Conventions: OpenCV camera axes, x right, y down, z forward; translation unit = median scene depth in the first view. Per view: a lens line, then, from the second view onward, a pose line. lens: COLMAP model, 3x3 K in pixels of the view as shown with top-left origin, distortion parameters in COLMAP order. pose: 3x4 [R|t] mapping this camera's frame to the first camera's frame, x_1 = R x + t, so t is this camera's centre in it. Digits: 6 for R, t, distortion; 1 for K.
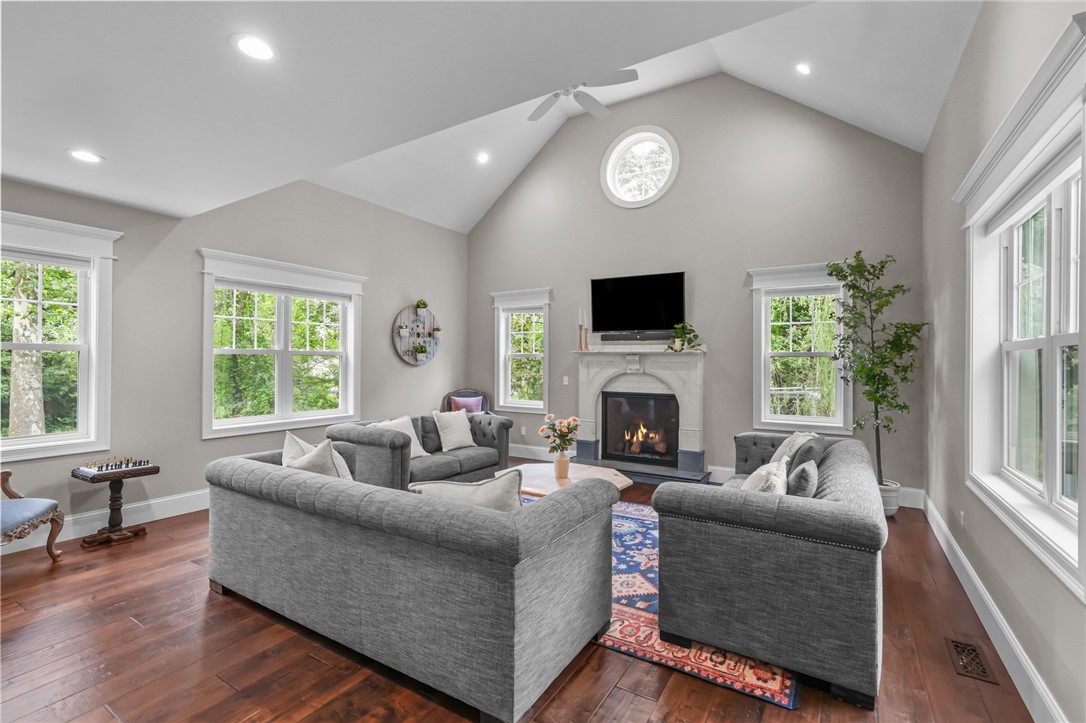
lens RADIAL K [[498.4, 0, 536.5], [0, 498.4, 358.6], [0, 0, 1]] dist [-0.005148, 0.004627]
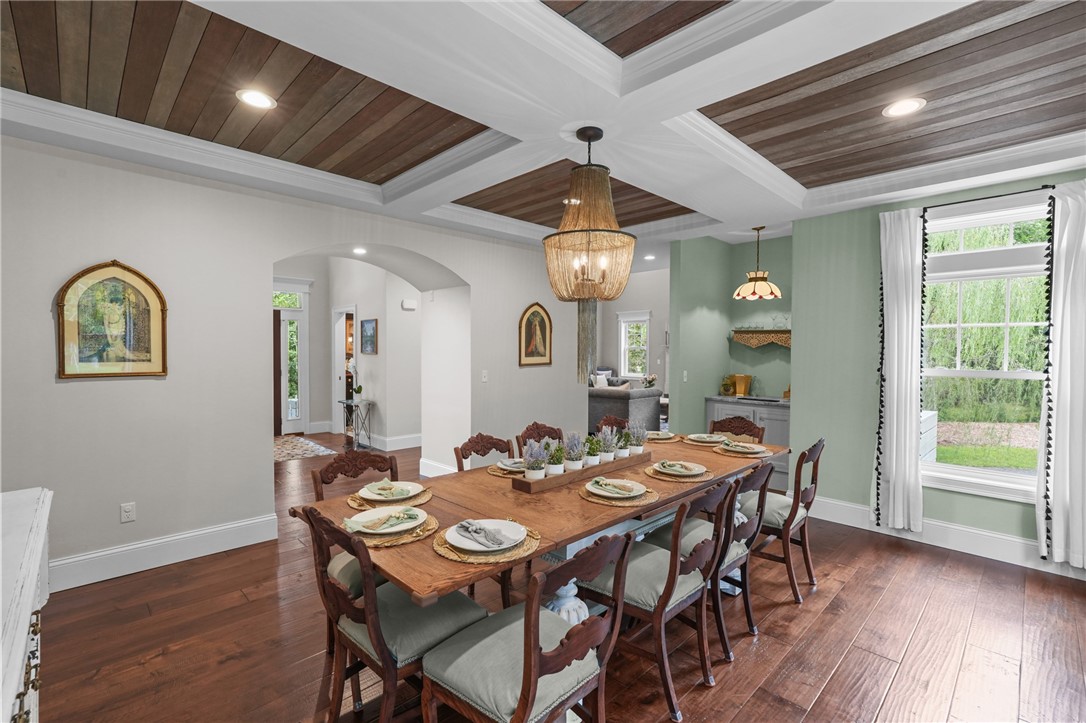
lens RADIAL K [[498.4, 0, 535.9], [0, 498.4, 359.0], [0, 0, 1]] dist [-0.005148, 0.004627]
pose [[0.972743, 0.007416, -0.231766, 0.050181], [-0.002689, 0.999782, 0.020704, -0.002145], [0.231869, -0.019516, 0.972551, -0.951890]]
